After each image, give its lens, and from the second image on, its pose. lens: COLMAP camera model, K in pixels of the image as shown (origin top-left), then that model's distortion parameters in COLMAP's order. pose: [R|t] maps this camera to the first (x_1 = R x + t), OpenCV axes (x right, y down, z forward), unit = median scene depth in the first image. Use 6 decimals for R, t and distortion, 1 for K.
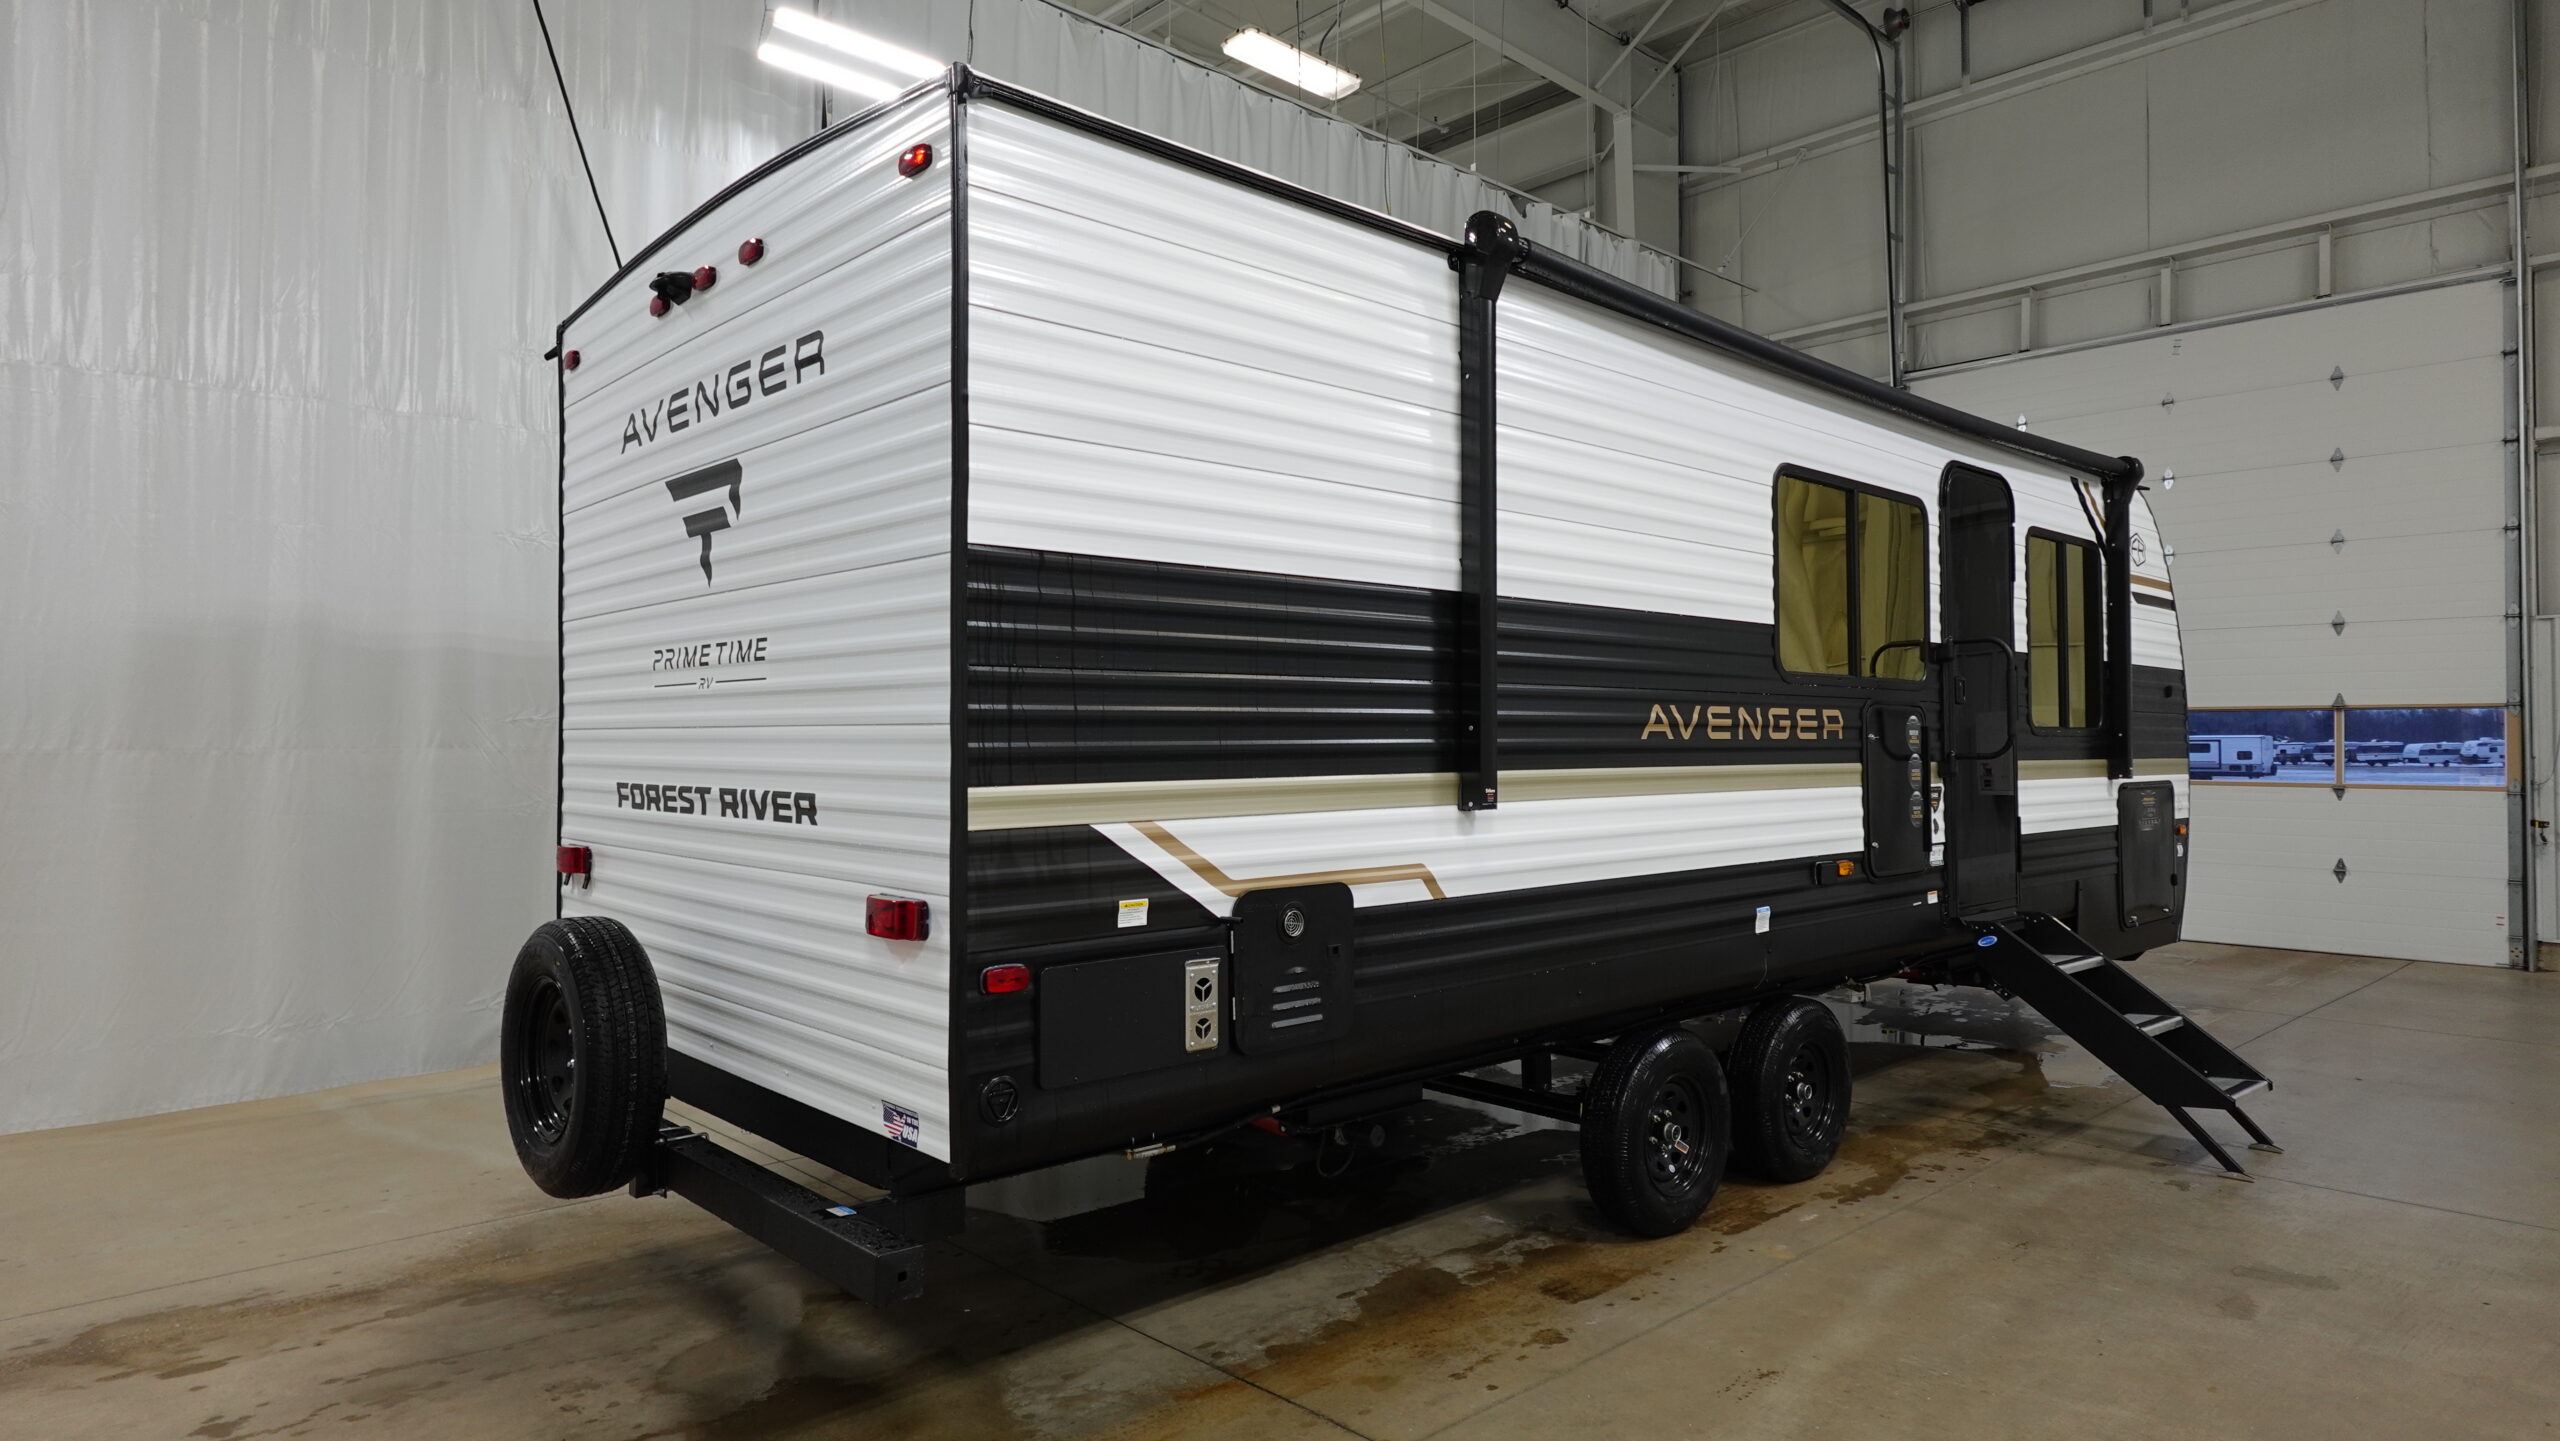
lens RADIAL K [[1485.0, 0, 1316.7], [0, 1485.0, 713.3], [0, 0, 1]] dist [-0.002679, -0.000574]
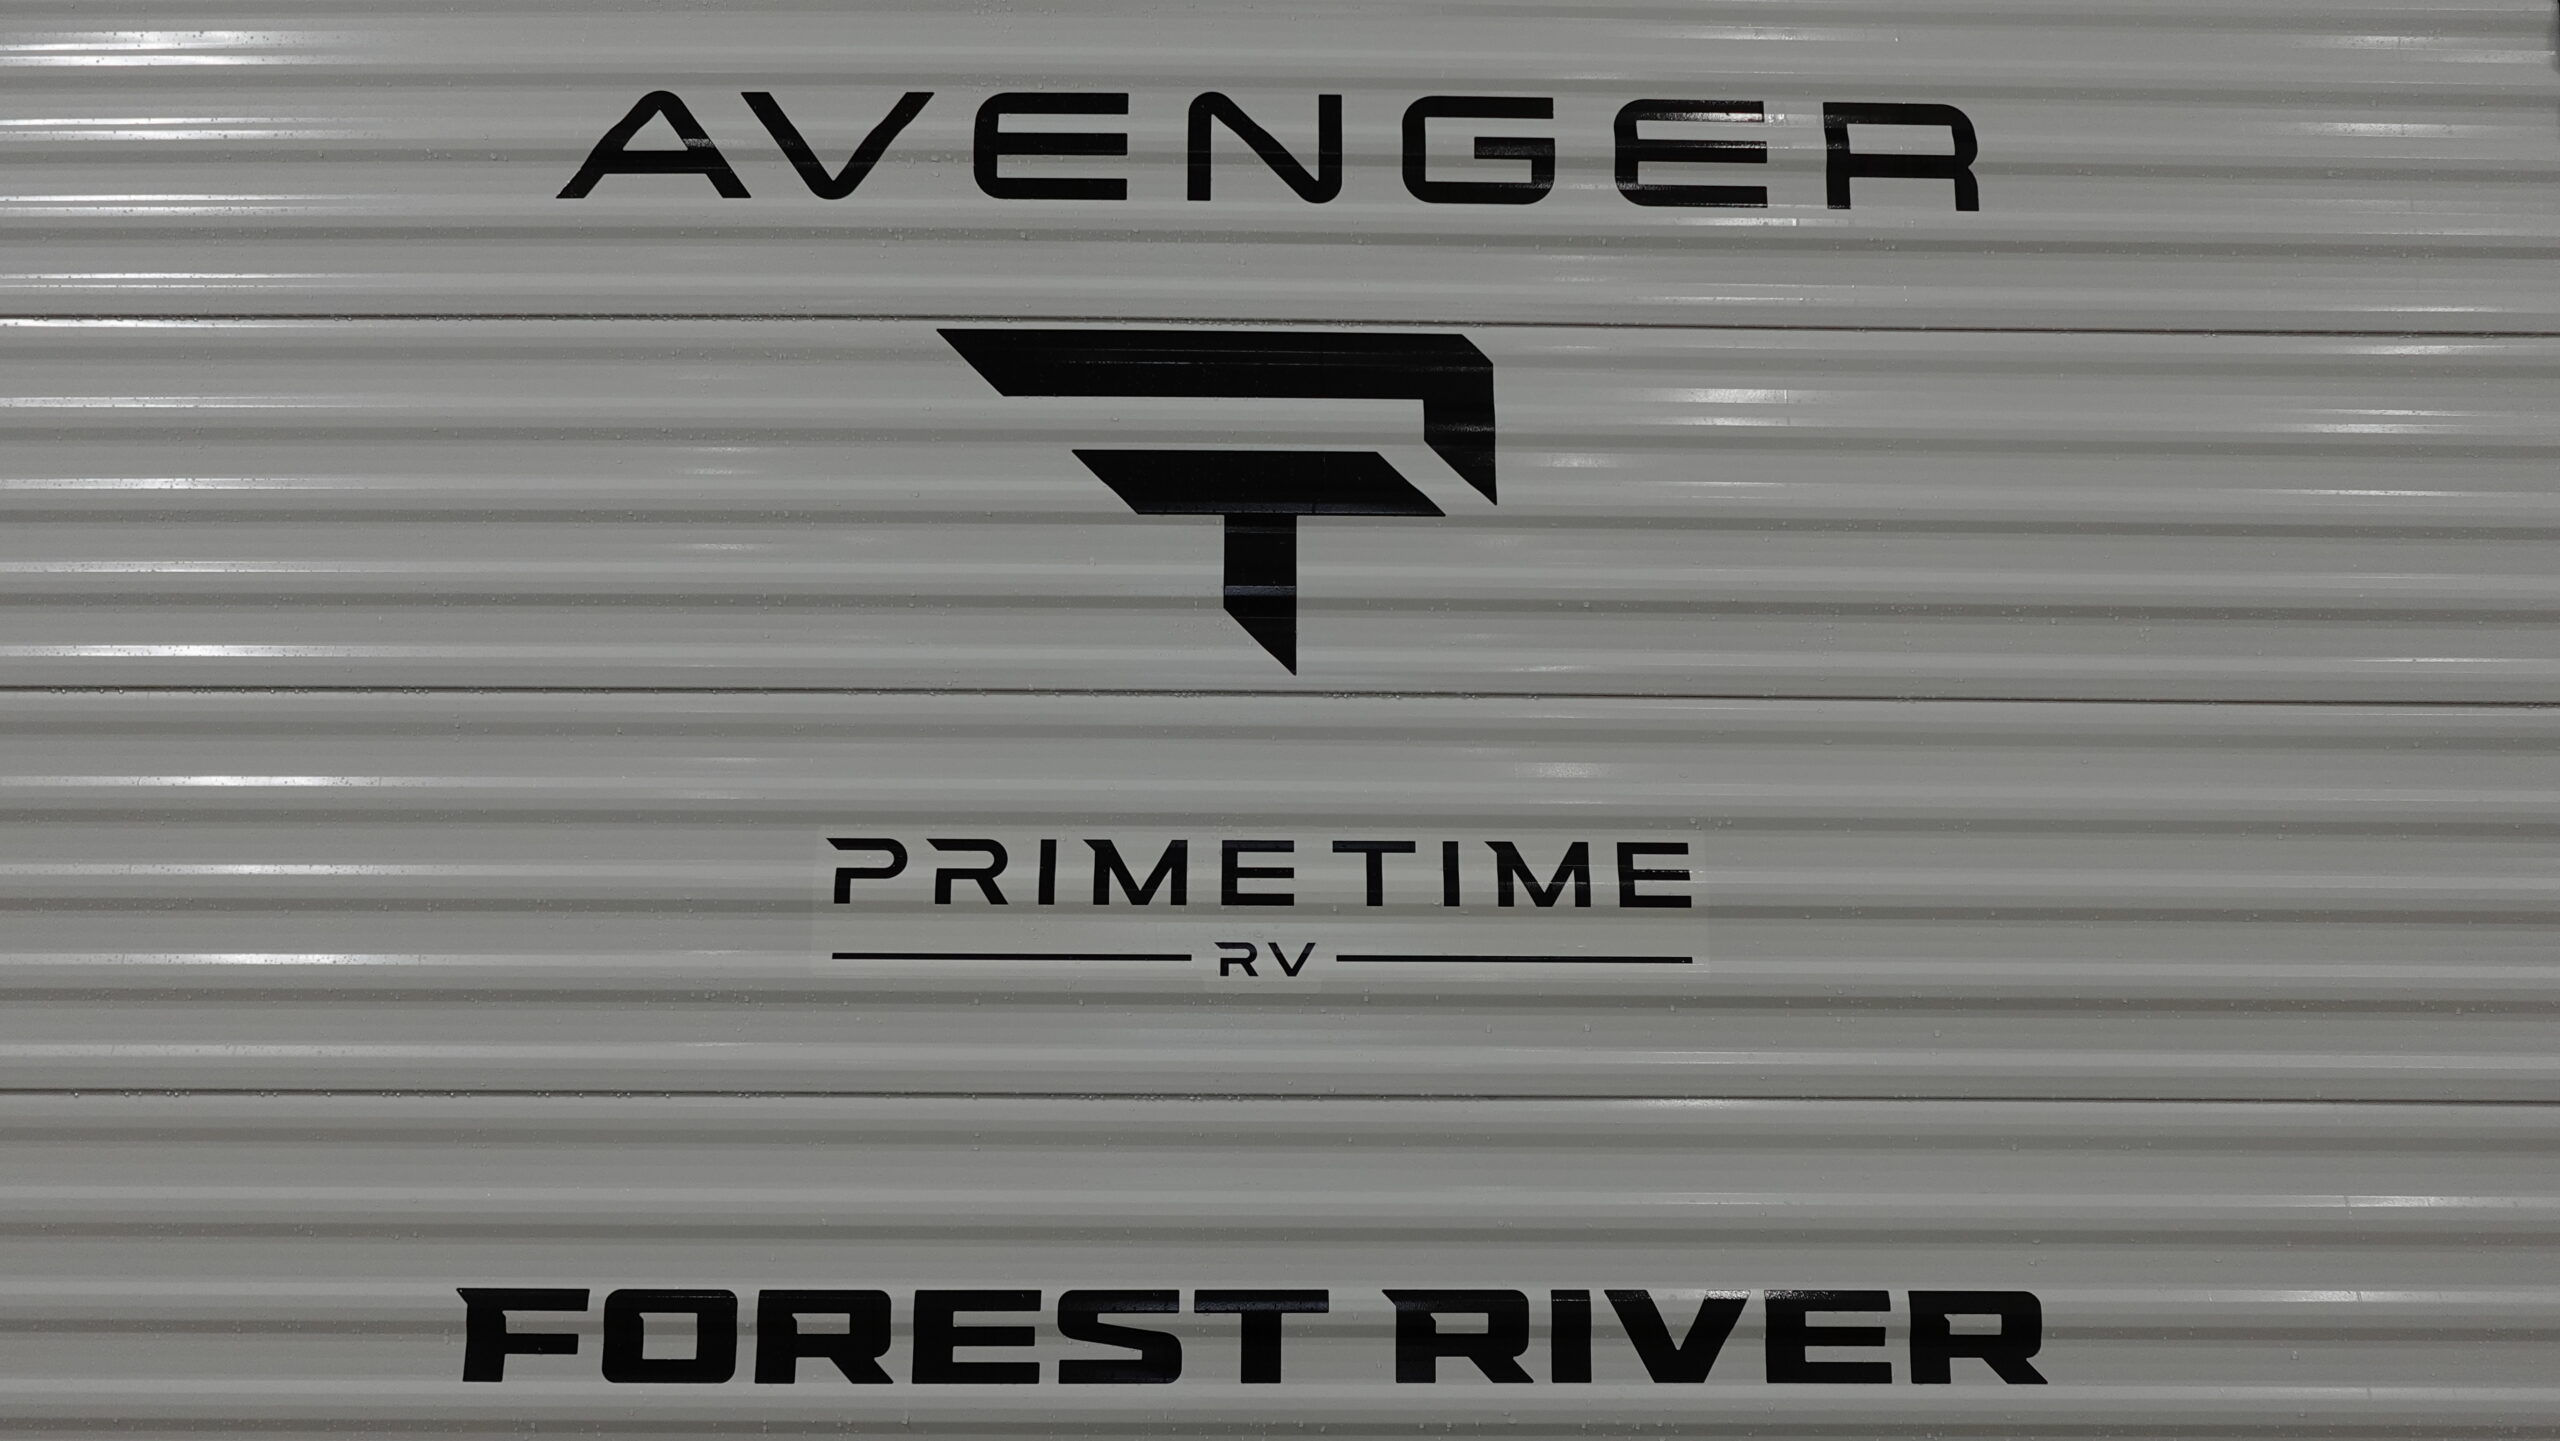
lens RADIAL K [[1850.2, 0, 1280.1], [0, 1850.2, 794.0], [0, 0, 1]] dist [0.000663, -0.000115]
pose [[0.678297, 0.138069, 0.721699, -0.664994], [-0.015404, 0.984644, -0.173896, 0.013567], [-0.734626, 0.106836, 0.670008, 0.682916]]
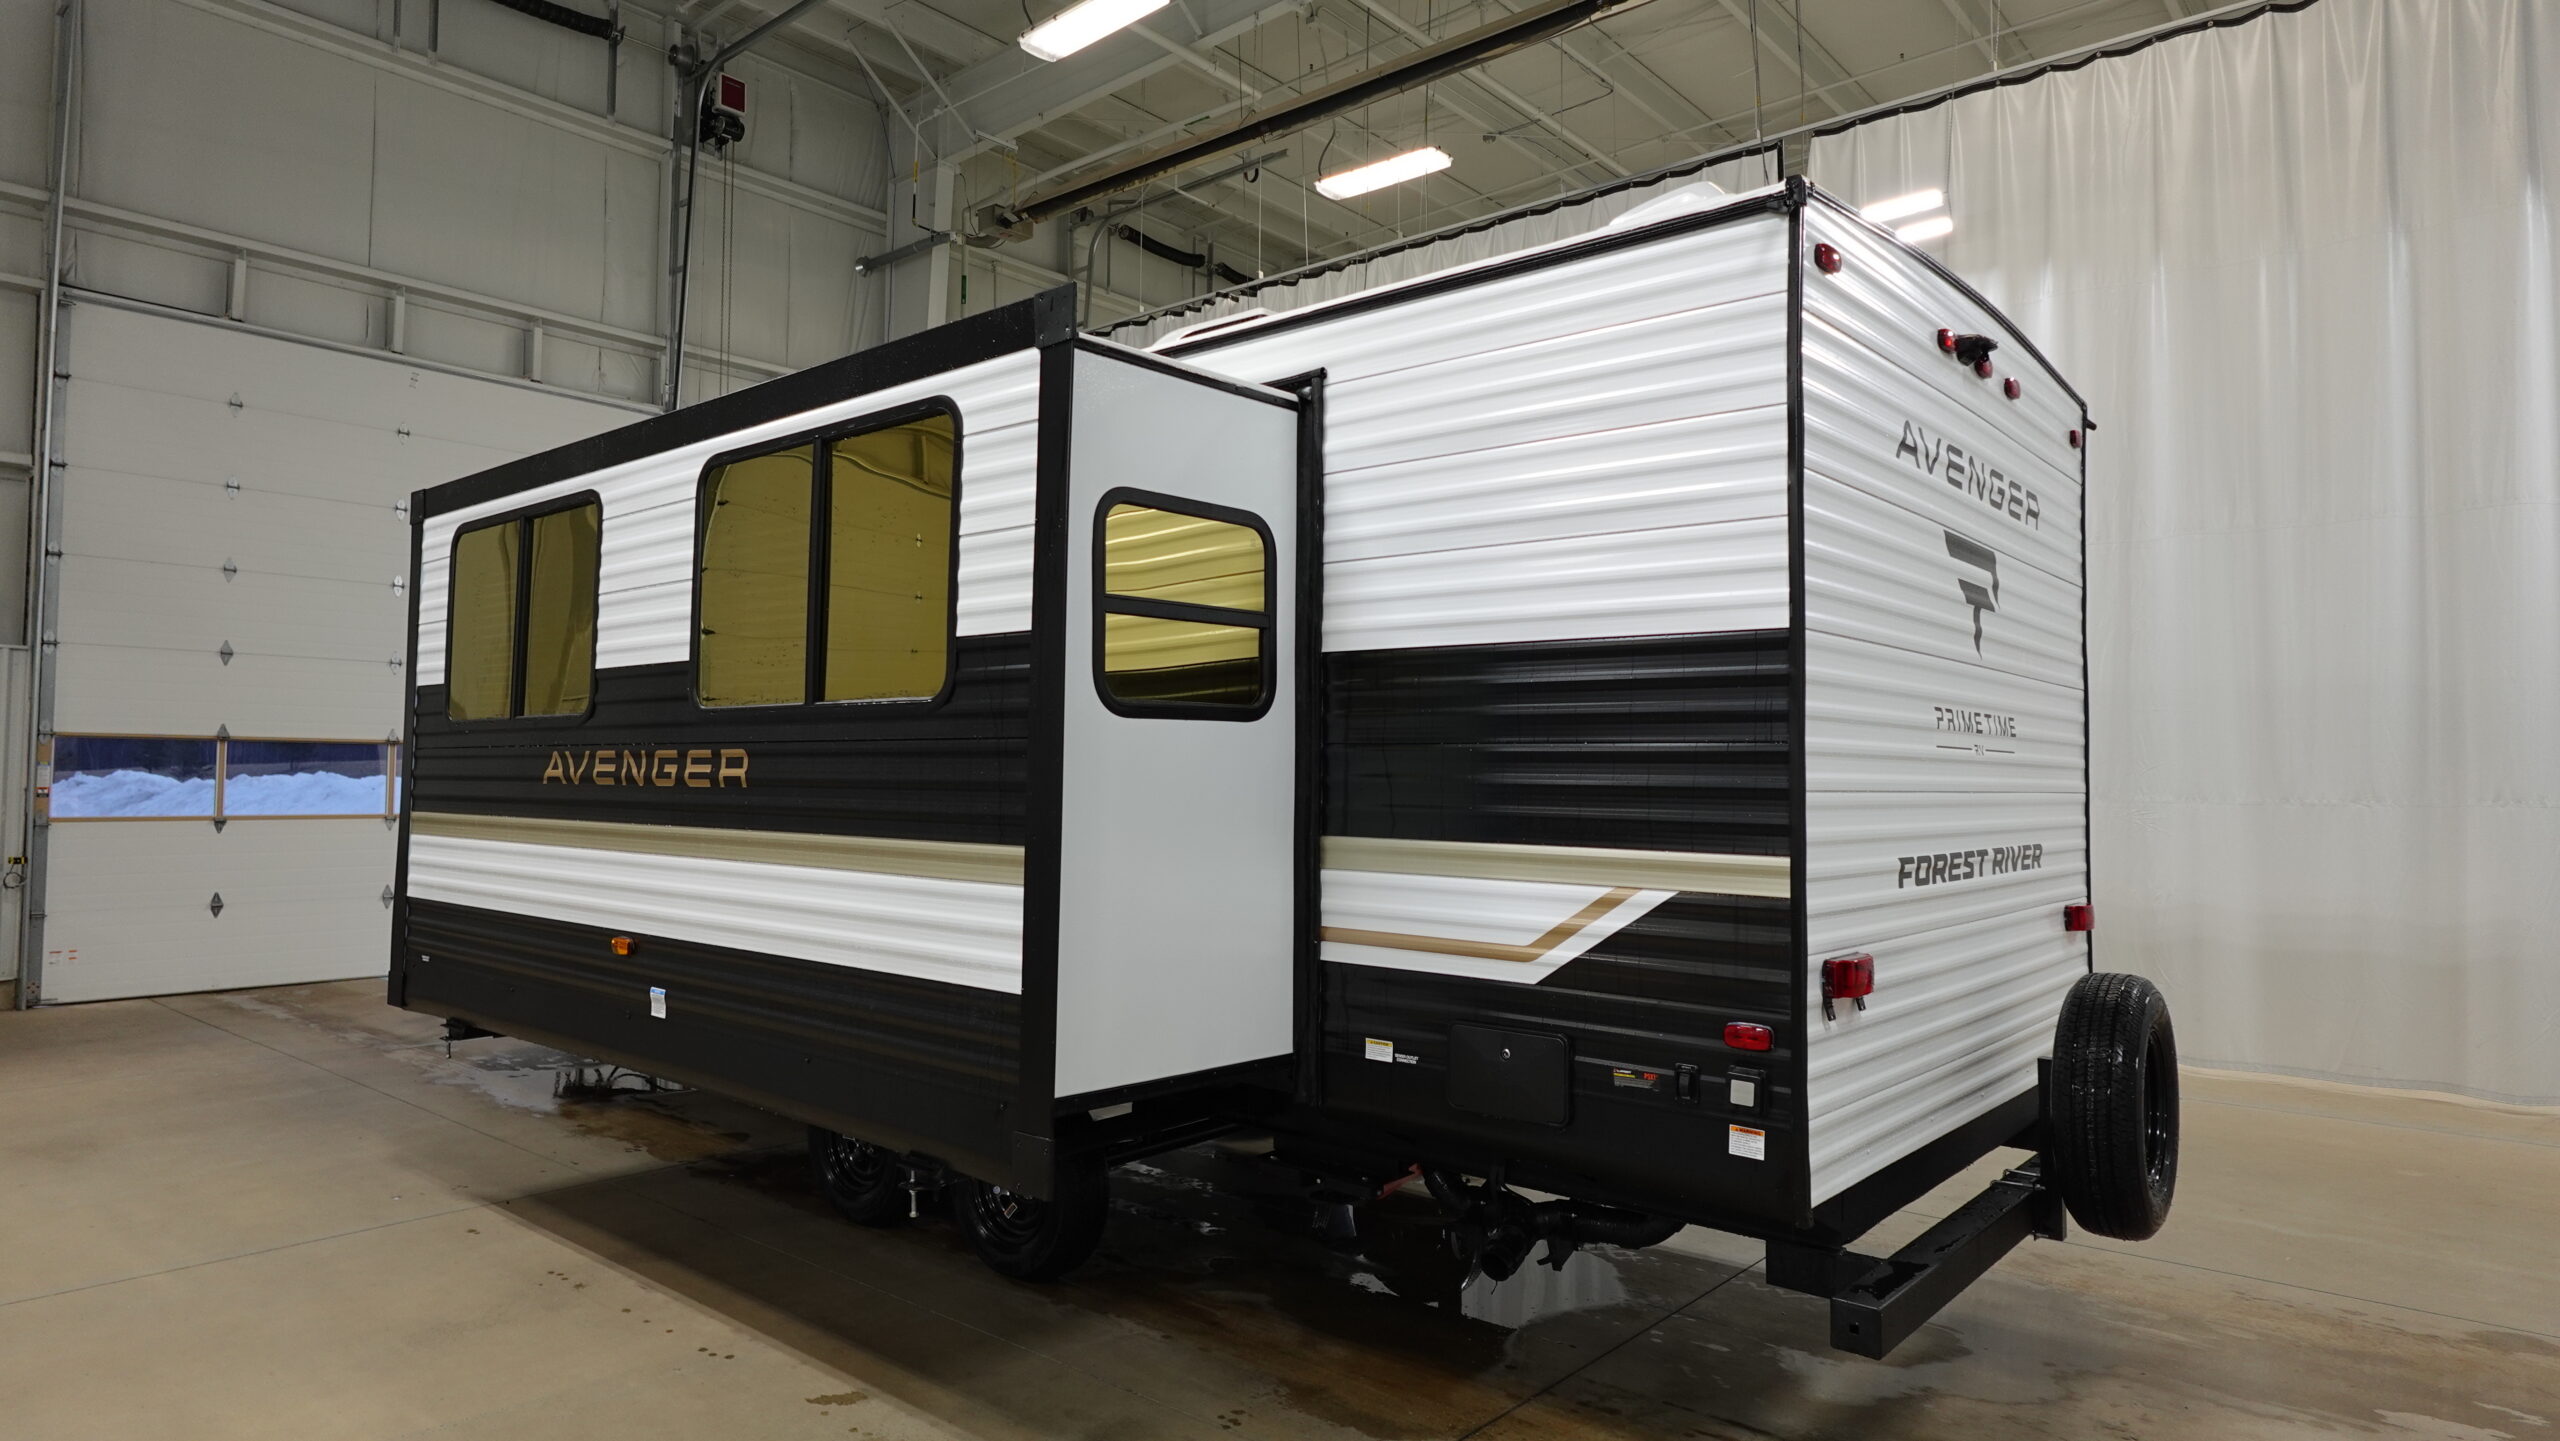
lens RADIAL K [[1485.0, 0, 1316.7], [0, 1485.0, 713.3], [0, 0, 1]] dist [-0.002679, -0.000574]
pose [[-0.114215, 0.046641, 0.992361, -1.316752], [-0.025556, 0.998429, -0.049867, 0.016961], [-0.993127, -0.031056, -0.112843, 1.491622]]
